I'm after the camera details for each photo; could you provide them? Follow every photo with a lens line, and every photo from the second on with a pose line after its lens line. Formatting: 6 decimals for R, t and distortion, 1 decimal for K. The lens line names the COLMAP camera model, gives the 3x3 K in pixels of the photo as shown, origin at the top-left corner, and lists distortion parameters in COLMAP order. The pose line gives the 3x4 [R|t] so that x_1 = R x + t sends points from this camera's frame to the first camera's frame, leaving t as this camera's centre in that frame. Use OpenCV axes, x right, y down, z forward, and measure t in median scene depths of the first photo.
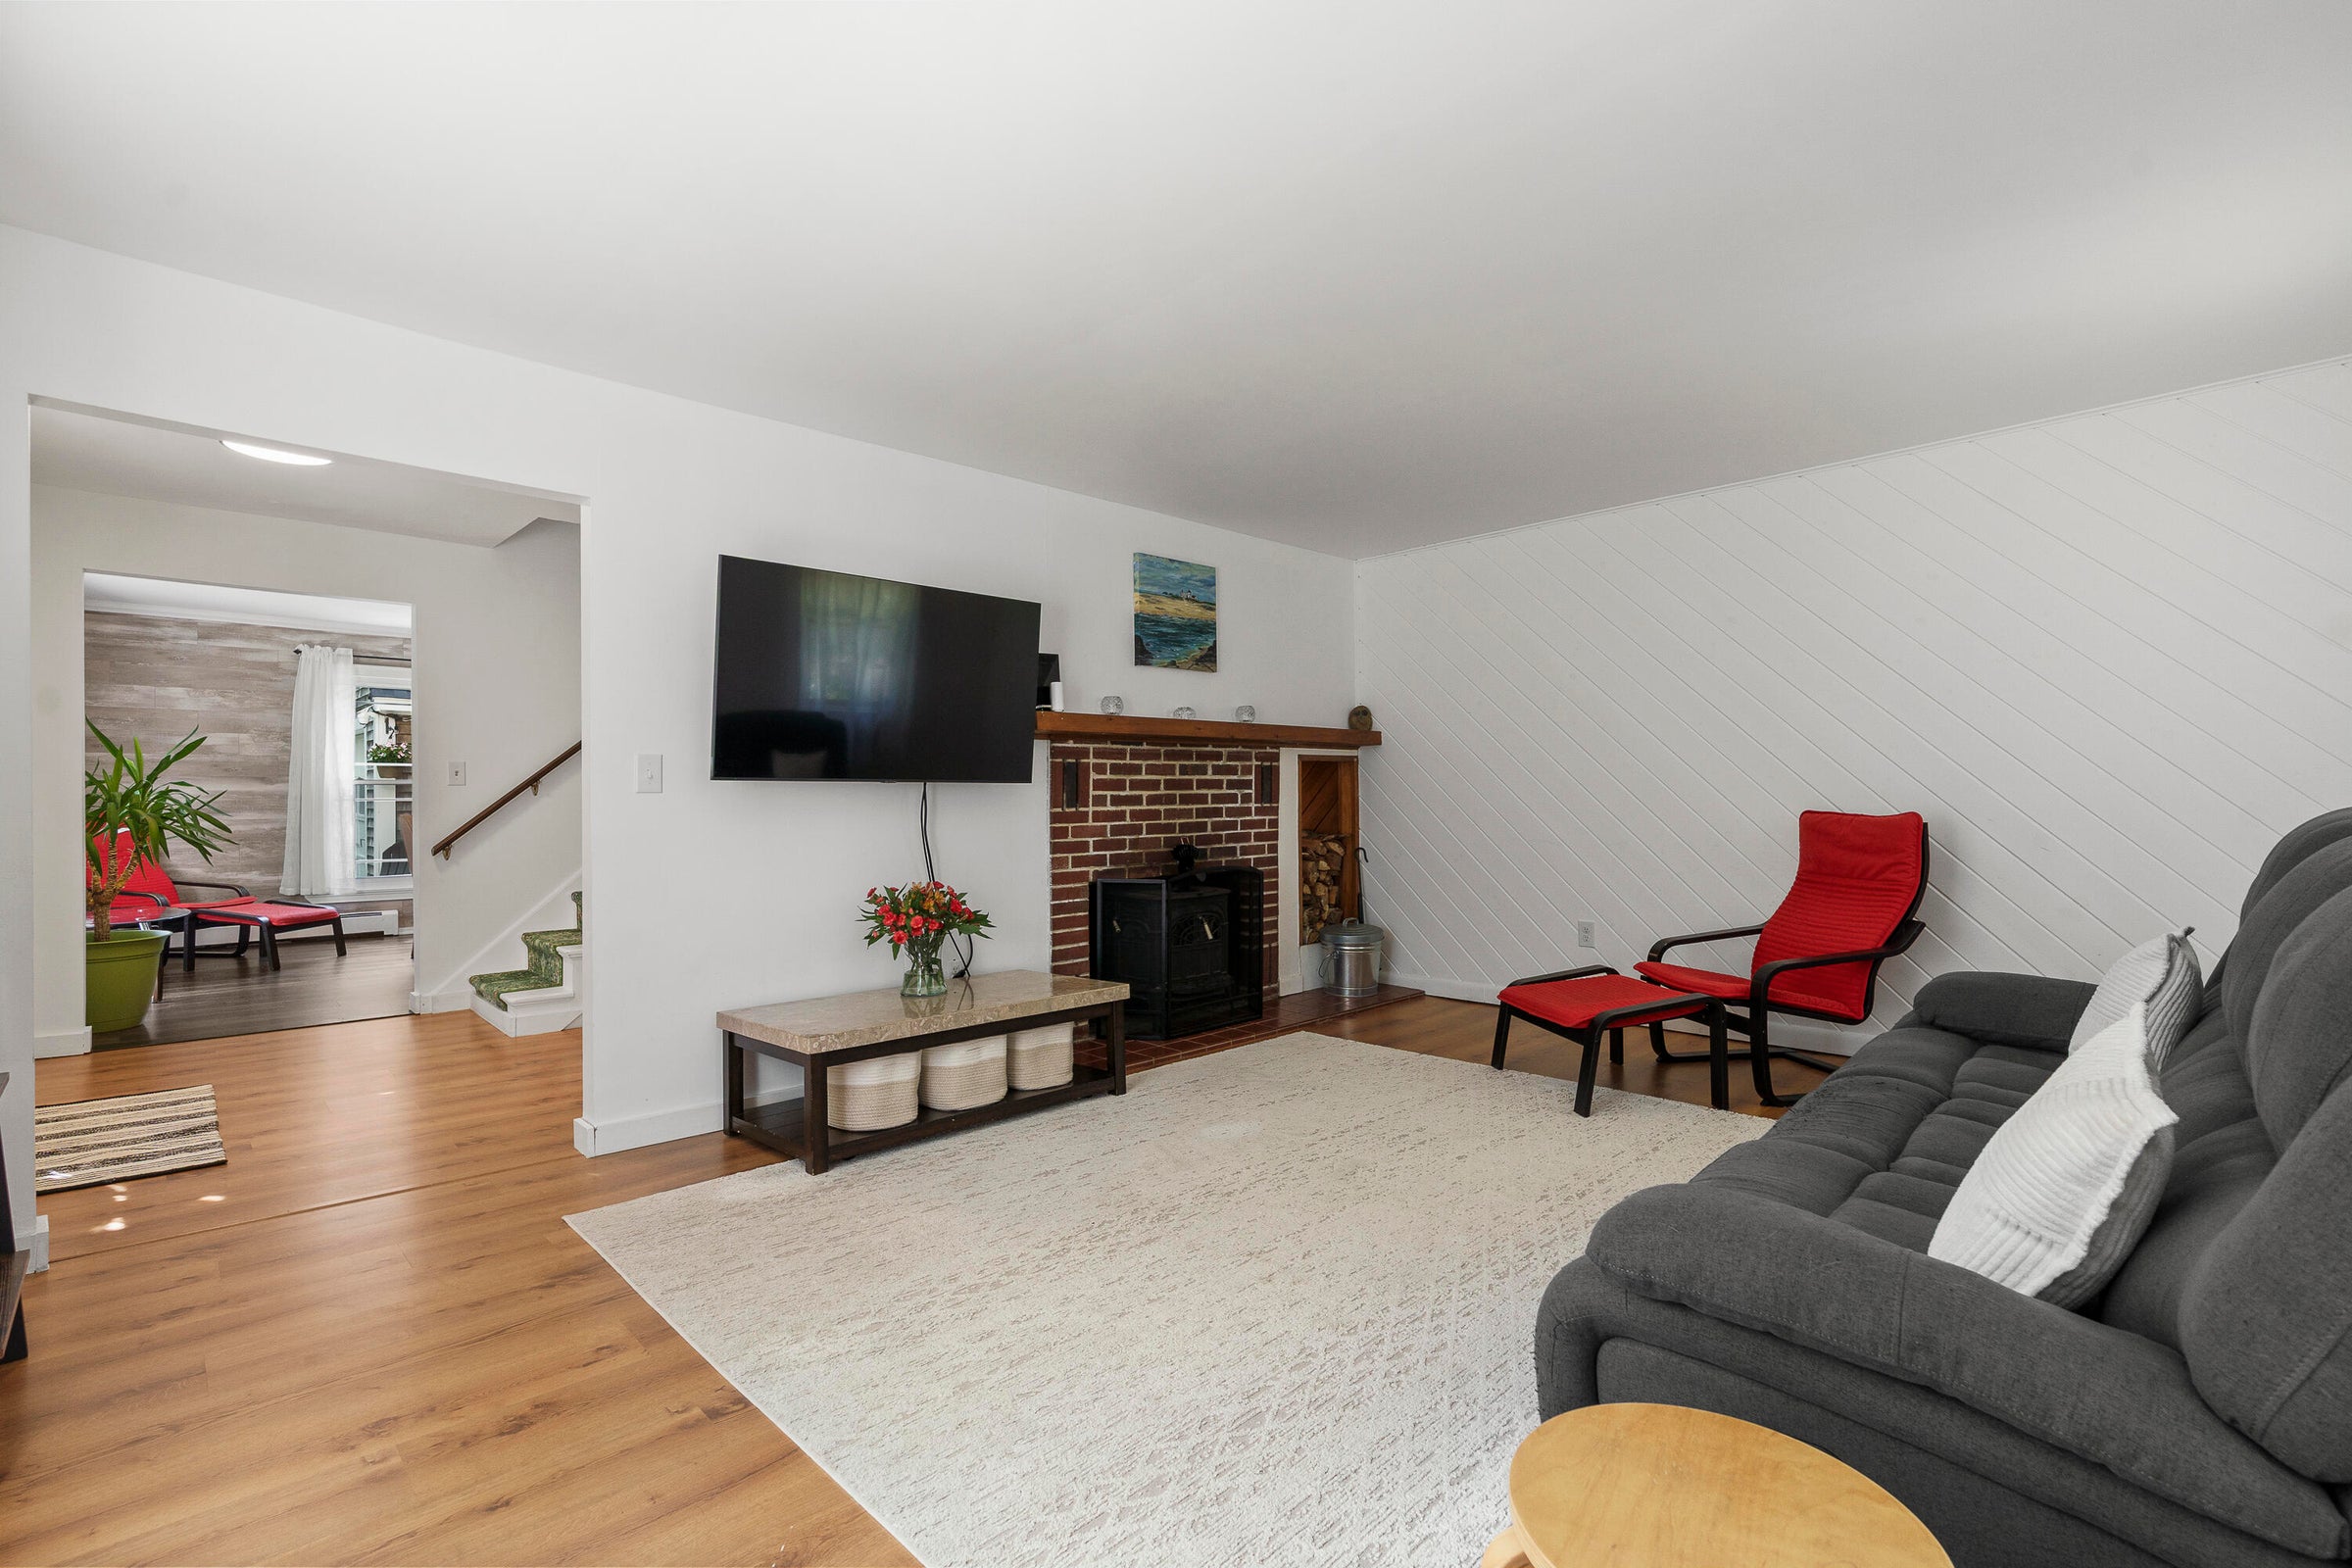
lens RADIAL K [[1082.1, 0, 1172.9], [0, 1082.1, 793.2], [0, 0, 1]] dist [-0.004133, 0.003066]
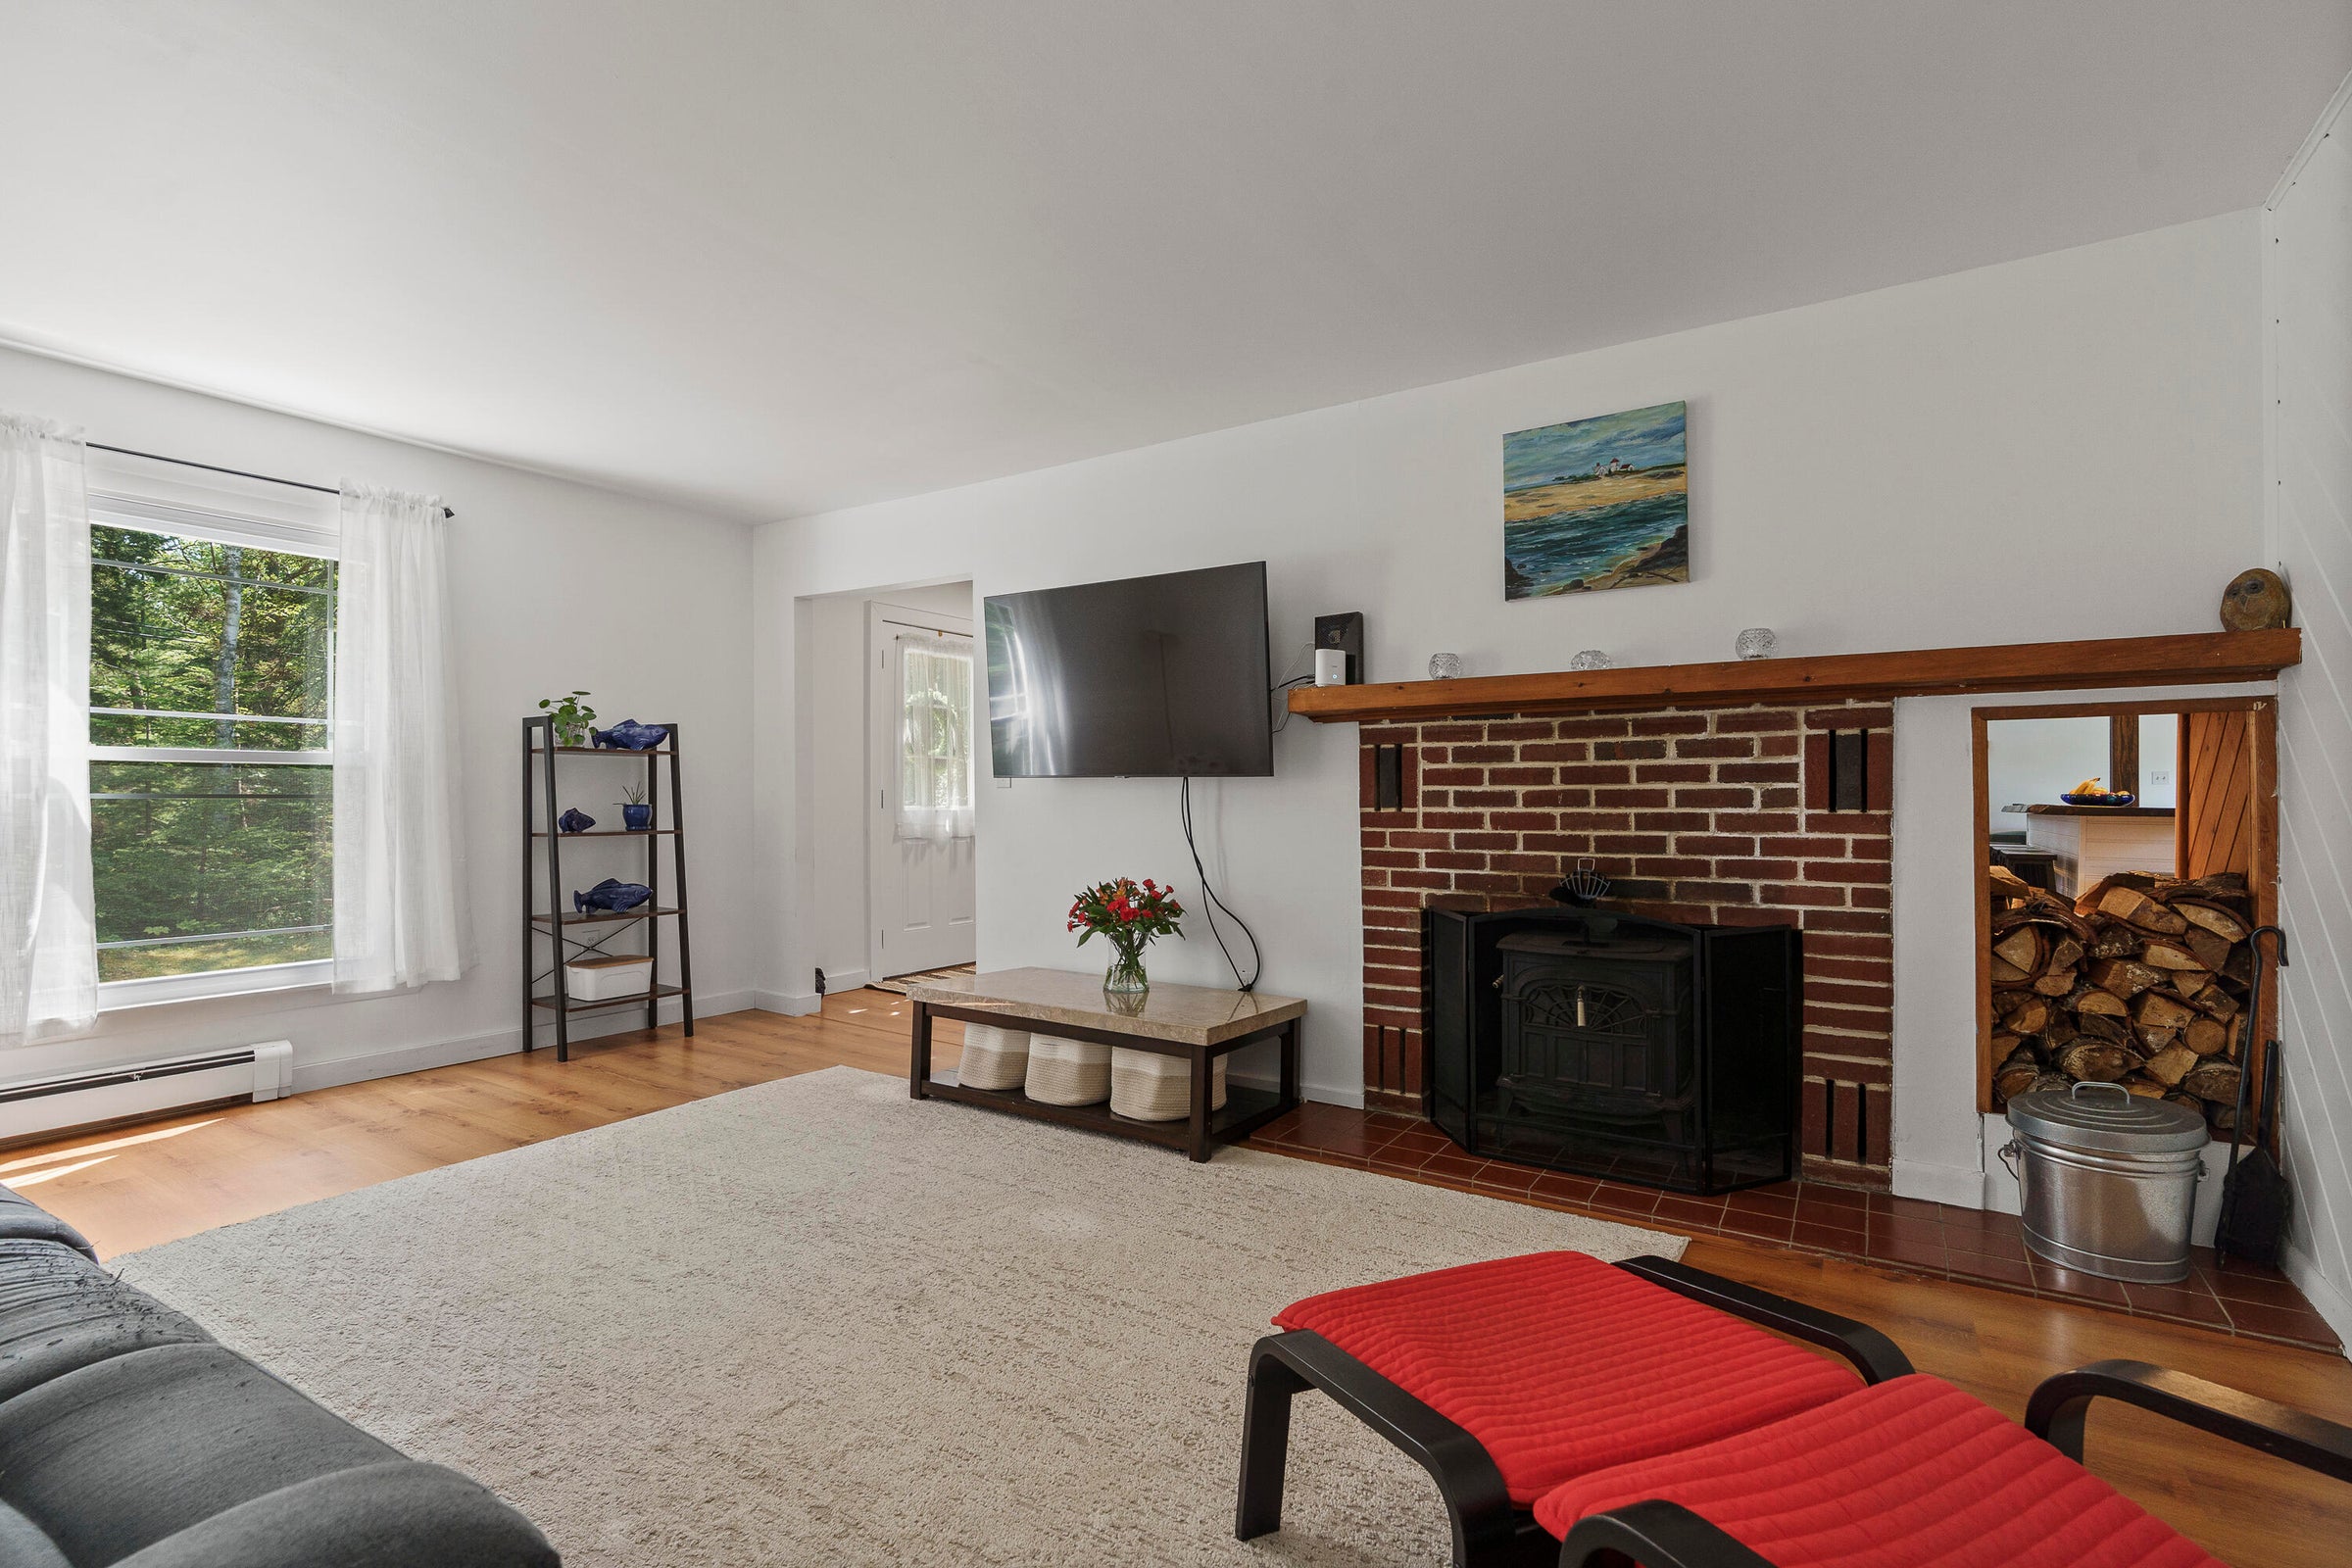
lens RADIAL K [[1082.1, 0, 1169.9], [0, 1082.1, 797.2], [0, 0, 1]] dist [-0.004133, 0.003066]
pose [[0.207304, 0.010110, -0.978224, 0.580304], [0.001316, 0.999943, 0.010614, -0.002181], [0.978276, -0.003487, 0.207279, 0.640665]]
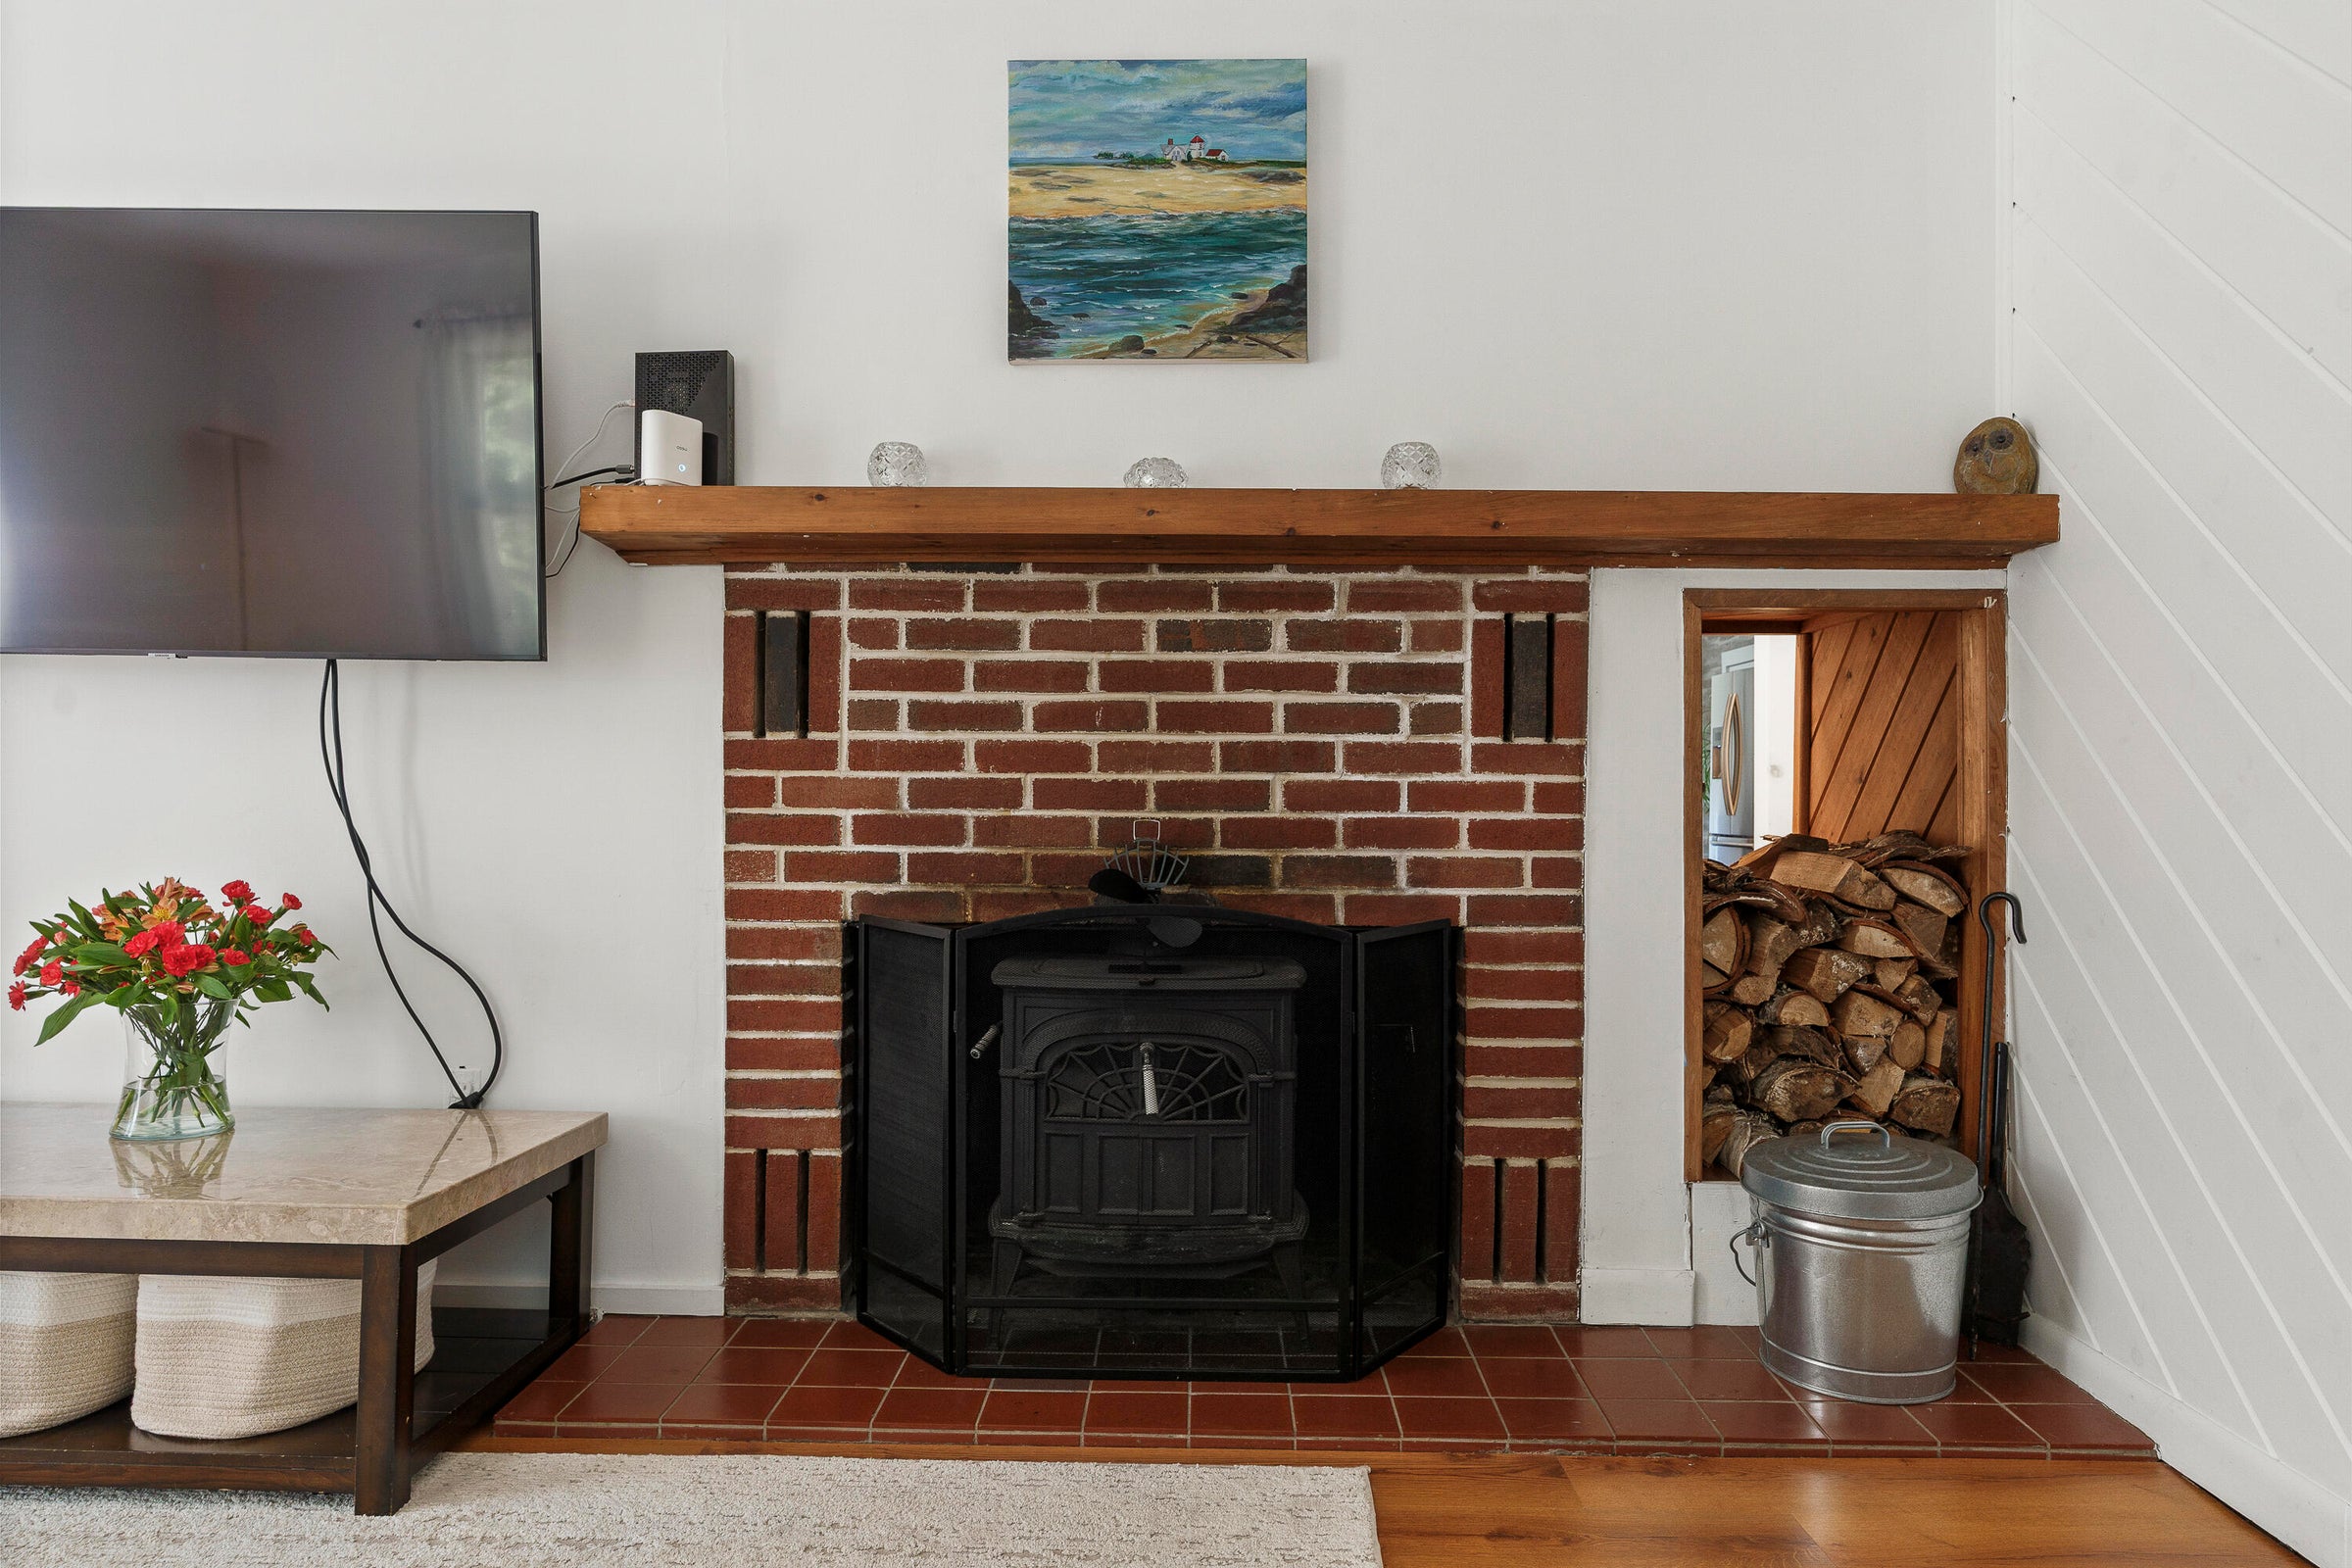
lens RADIAL K [[1554.0, 0, 1196.5], [0, 1554.0, 777.8], [0, 0, 1]] dist [0.004460, -0.002876]
pose [[0.696152, 0.011173, -0.717807, 0.398495], [-0.014651, 0.999892, 0.001354, 0.025708], [0.717745, 0.009574, 0.696240, 0.658285]]
